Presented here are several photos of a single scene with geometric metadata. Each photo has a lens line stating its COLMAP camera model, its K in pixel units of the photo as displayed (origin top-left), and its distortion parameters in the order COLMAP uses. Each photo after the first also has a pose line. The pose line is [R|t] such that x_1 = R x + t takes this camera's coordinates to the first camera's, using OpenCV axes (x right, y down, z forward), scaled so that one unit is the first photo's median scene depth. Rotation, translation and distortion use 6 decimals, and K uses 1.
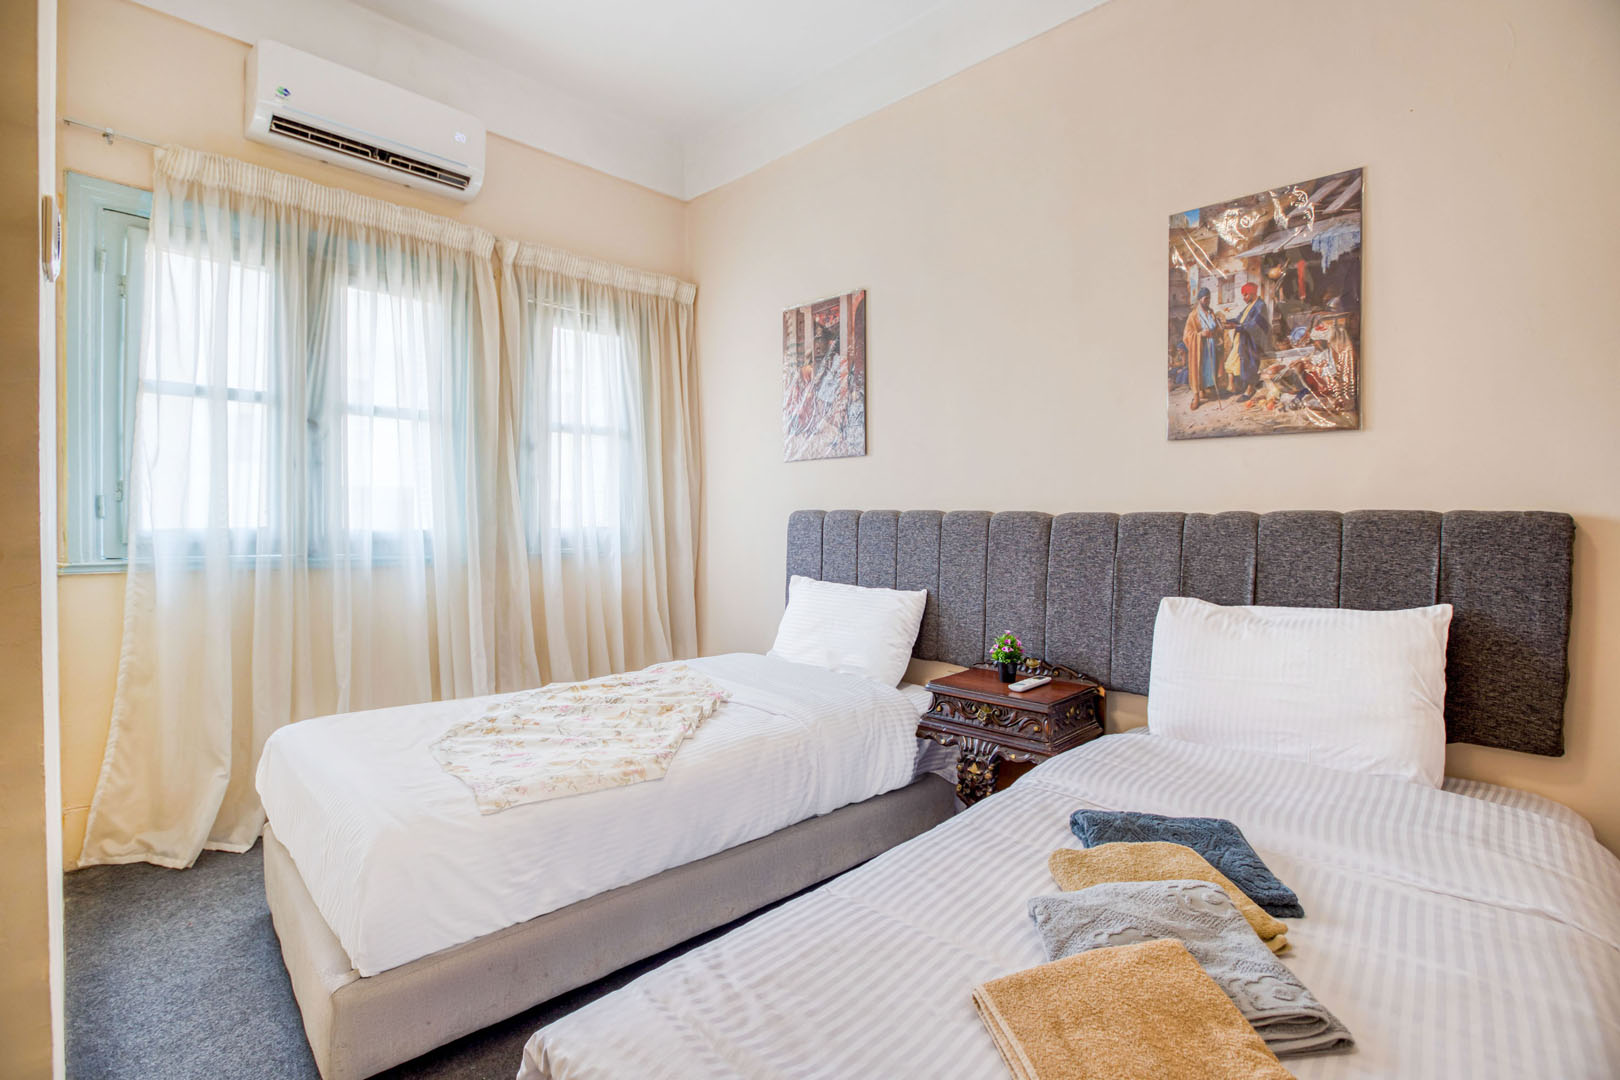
lens RADIAL K [[755.6, 0, 810.0], [0, 755.6, 540.0], [0, 0, 1]] dist [-0.042245, 0.009261]
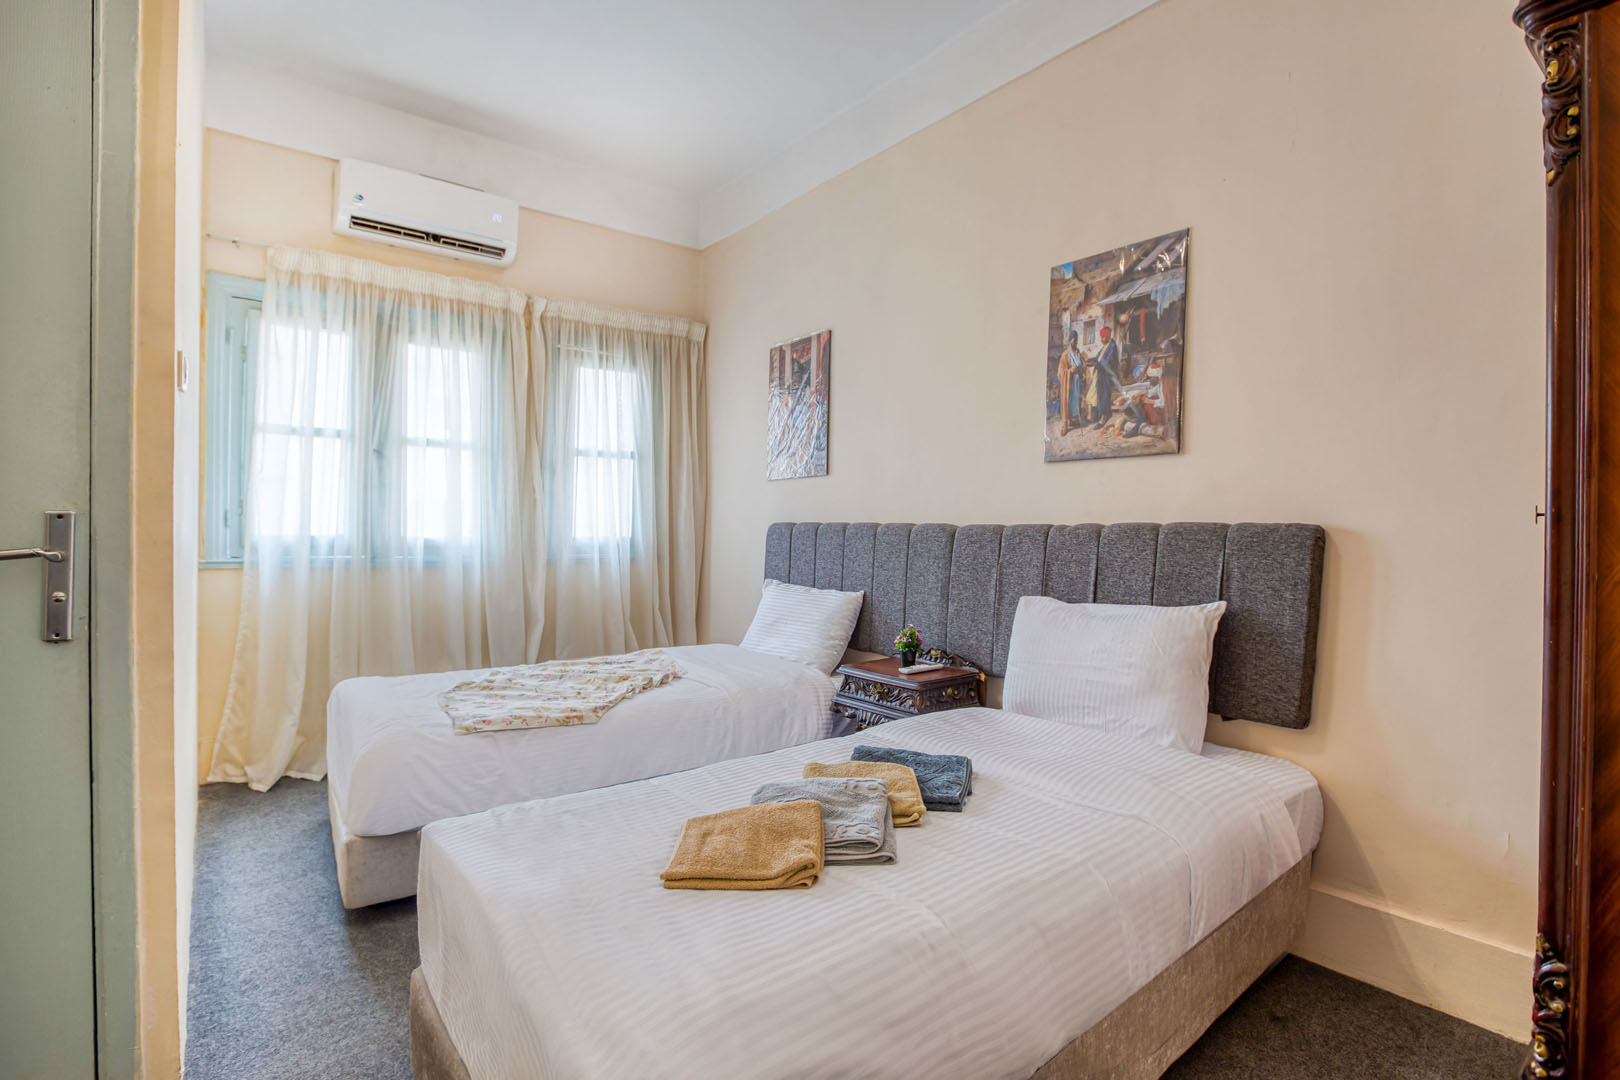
lens RADIAL K [[776.8, 0, 801.7], [0, 776.8, 545.8], [0, 0, 1]] dist [-0.038305, 0.000277]
pose [[0.990539, 0.005457, -0.137121, 0.271559], [-0.006885, 0.999927, -0.009941, 0.010879], [0.137057, 0.010791, 0.990504, -0.240549]]
